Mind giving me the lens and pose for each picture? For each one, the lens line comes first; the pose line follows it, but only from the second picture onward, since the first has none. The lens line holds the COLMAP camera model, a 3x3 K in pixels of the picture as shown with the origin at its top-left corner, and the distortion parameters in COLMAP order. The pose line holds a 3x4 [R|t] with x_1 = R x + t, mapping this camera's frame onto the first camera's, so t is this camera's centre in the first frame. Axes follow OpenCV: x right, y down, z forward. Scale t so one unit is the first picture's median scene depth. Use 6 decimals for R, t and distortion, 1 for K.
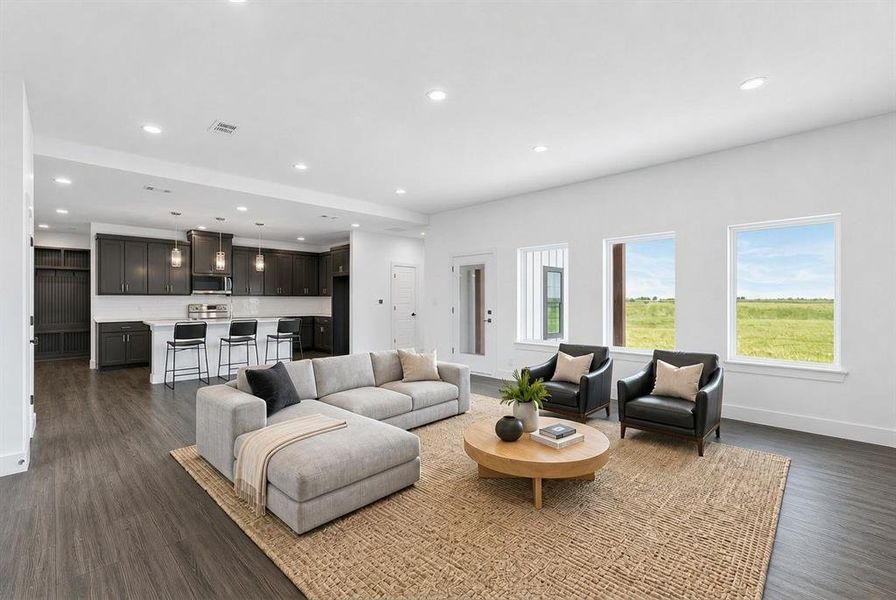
lens RADIAL K [[390.1, 0, 448.0], [0, 390.1, 300.0], [0, 0, 1]] dist [-0.000619, -0.000091]
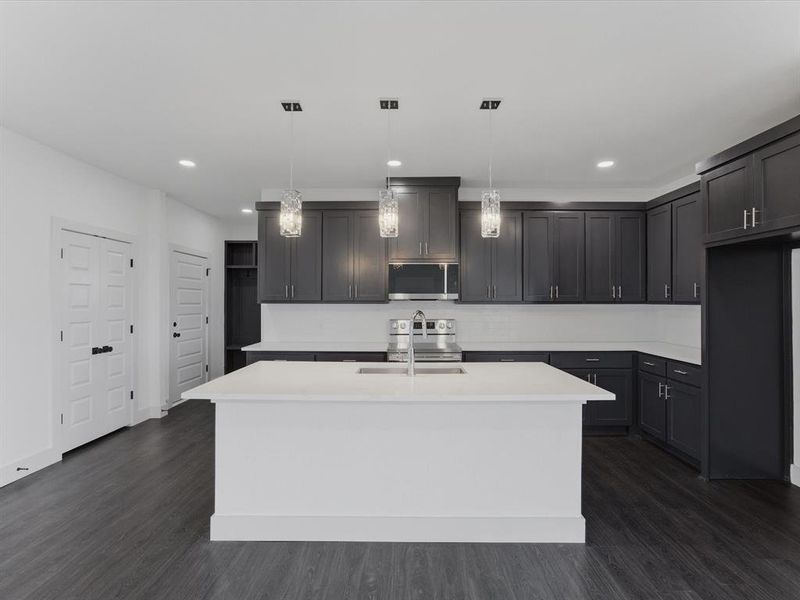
lens RADIAL K [[351.2, 0, 407.0], [0, 351.2, 297.8], [0, 0, 1]] dist [-0.041245, 0.025247]
pose [[0.687411, -0.008522, -0.726218, -0.279926], [-0.002613, 0.999896, -0.014207, -0.011907], [0.726264, 0.011664, 0.687317, 0.653481]]
